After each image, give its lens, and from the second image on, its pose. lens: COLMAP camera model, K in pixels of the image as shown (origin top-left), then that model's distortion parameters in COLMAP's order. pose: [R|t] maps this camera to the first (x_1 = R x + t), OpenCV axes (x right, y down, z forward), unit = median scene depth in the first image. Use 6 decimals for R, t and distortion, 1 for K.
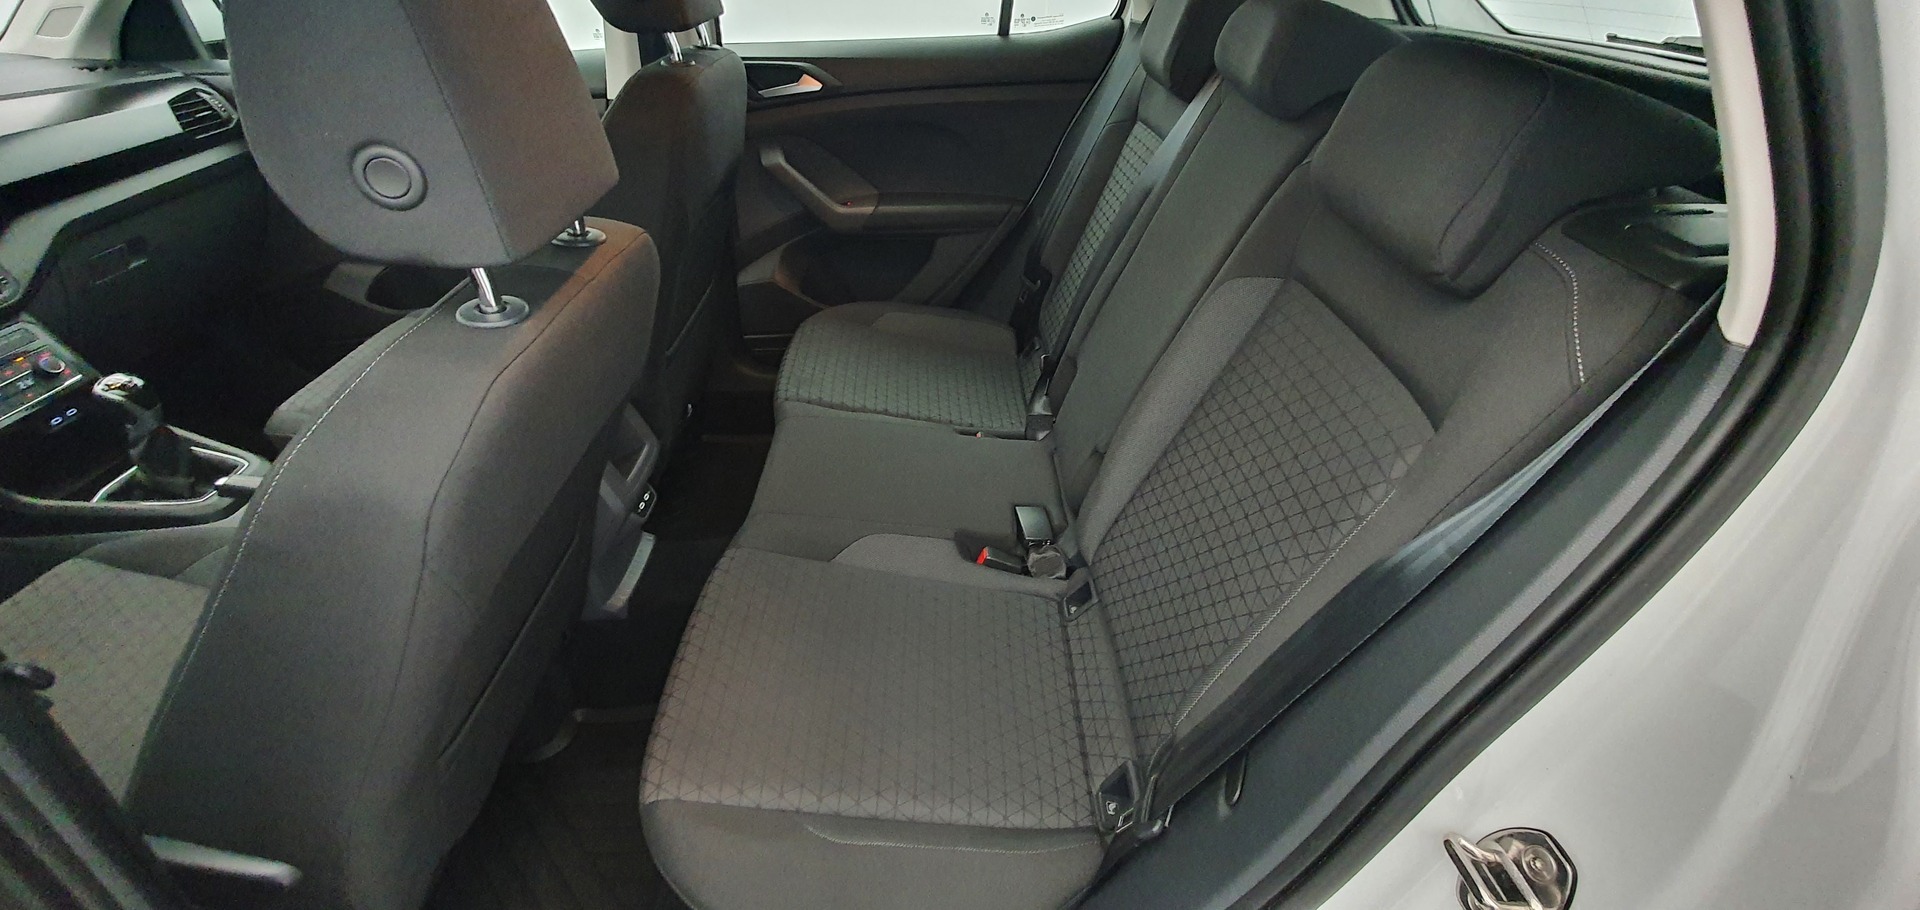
lens RADIAL K [[755.9, 0, 975.1], [0, 755.9, 443.1], [0, 0, 1]] dist [0.001573, 0.000137]
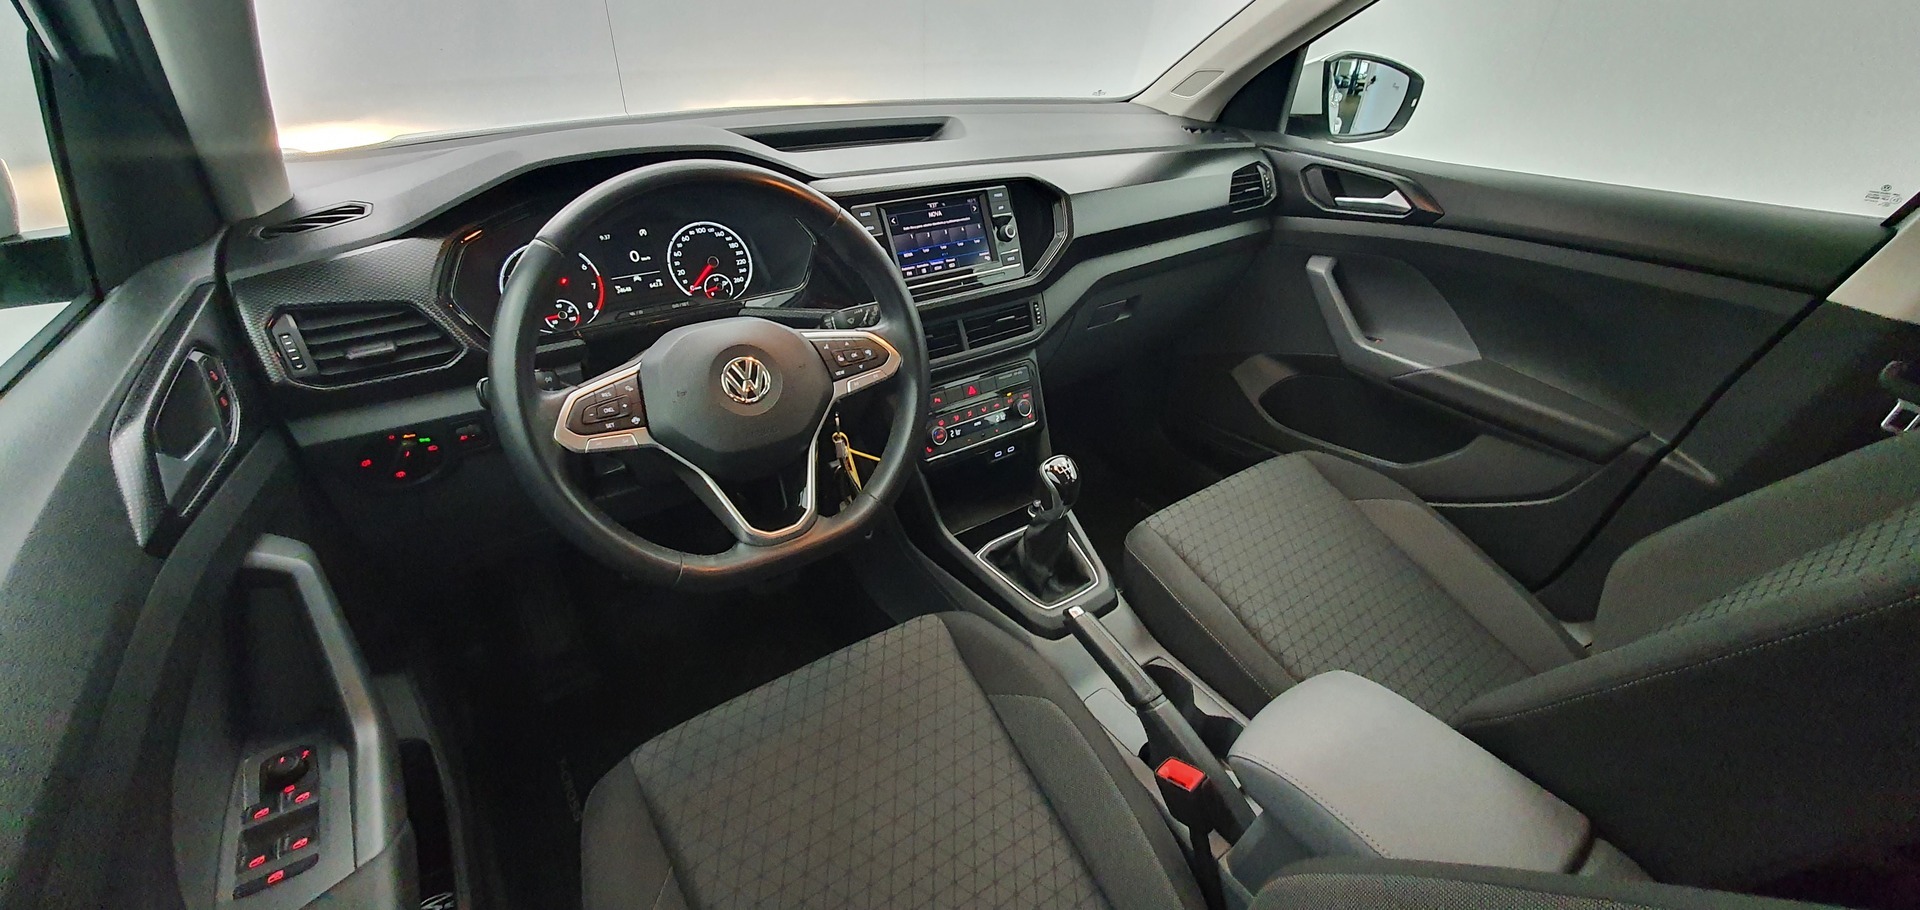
lens RADIAL K [[755.9, 0, 971.8], [0, 755.9, 458.1], [0, 0, 1]] dist [0.001573, 0.000137]
pose [[0.545864, 0.447543, -0.708334, -0.421870], [-0.495539, 0.854134, 0.157785, -0.136037], [0.675628, 0.264878, 0.688016, 0.232129]]
